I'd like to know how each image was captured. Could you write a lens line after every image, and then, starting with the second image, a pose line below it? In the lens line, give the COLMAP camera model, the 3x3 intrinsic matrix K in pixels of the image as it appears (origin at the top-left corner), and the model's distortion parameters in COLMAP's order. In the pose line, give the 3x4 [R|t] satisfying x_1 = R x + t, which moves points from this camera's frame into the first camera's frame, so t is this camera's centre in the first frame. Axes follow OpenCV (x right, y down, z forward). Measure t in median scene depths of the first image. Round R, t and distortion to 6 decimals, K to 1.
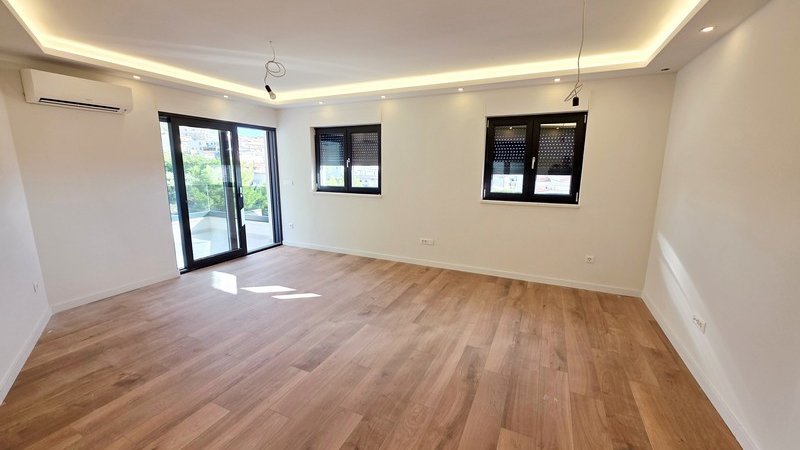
lens RADIAL K [[318.9, 0, 397.6], [0, 318.9, 222.7], [0, 0, 1]] dist [0.001567, -0.000115]
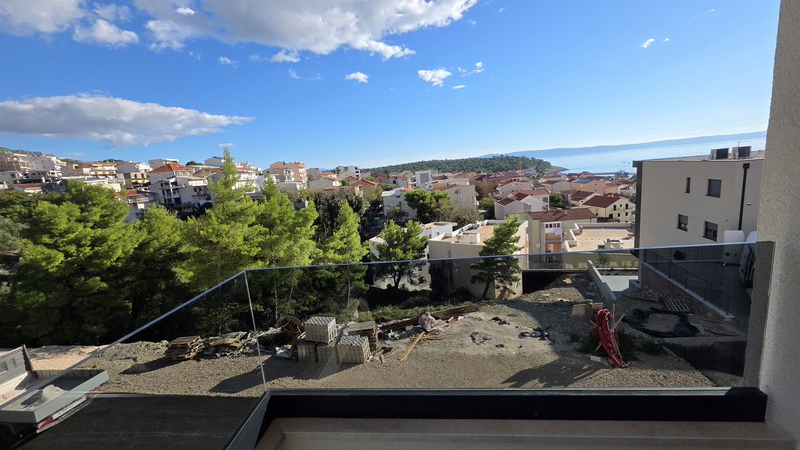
lens RADIAL K [[318.9, 0, 401.2], [0, 318.9, 224.7], [0, 0, 1]] dist [0.001567, -0.000115]
pose [[0.940067, -0.145772, 0.308260, -0.963443], [0.151091, 0.988497, 0.006682, -0.226149], [-0.305689, 0.040294, 0.951279, 1.353824]]
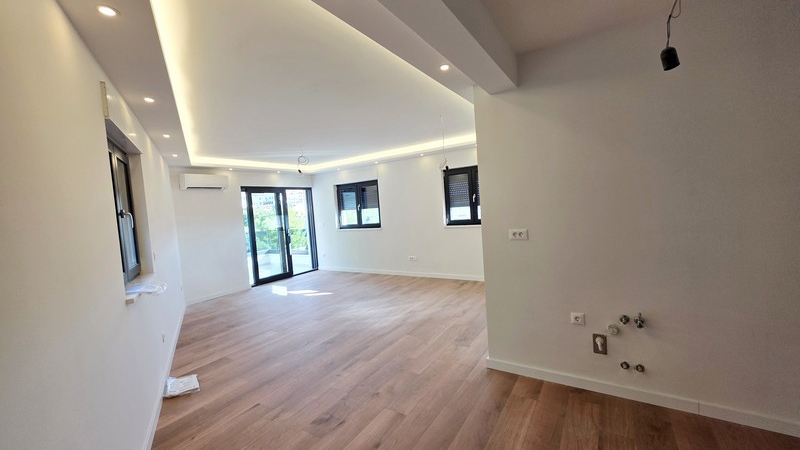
lens RADIAL K [[318.9, 0, 395.4], [0, 318.9, 221.8], [0, 0, 1]] dist [0.001567, -0.000115]
pose [[0.986553, -0.070627, -0.147393, 0.281274], [0.051211, 0.989979, -0.131601, 0.096470], [0.155211, 0.122283, 0.980284, -0.488220]]
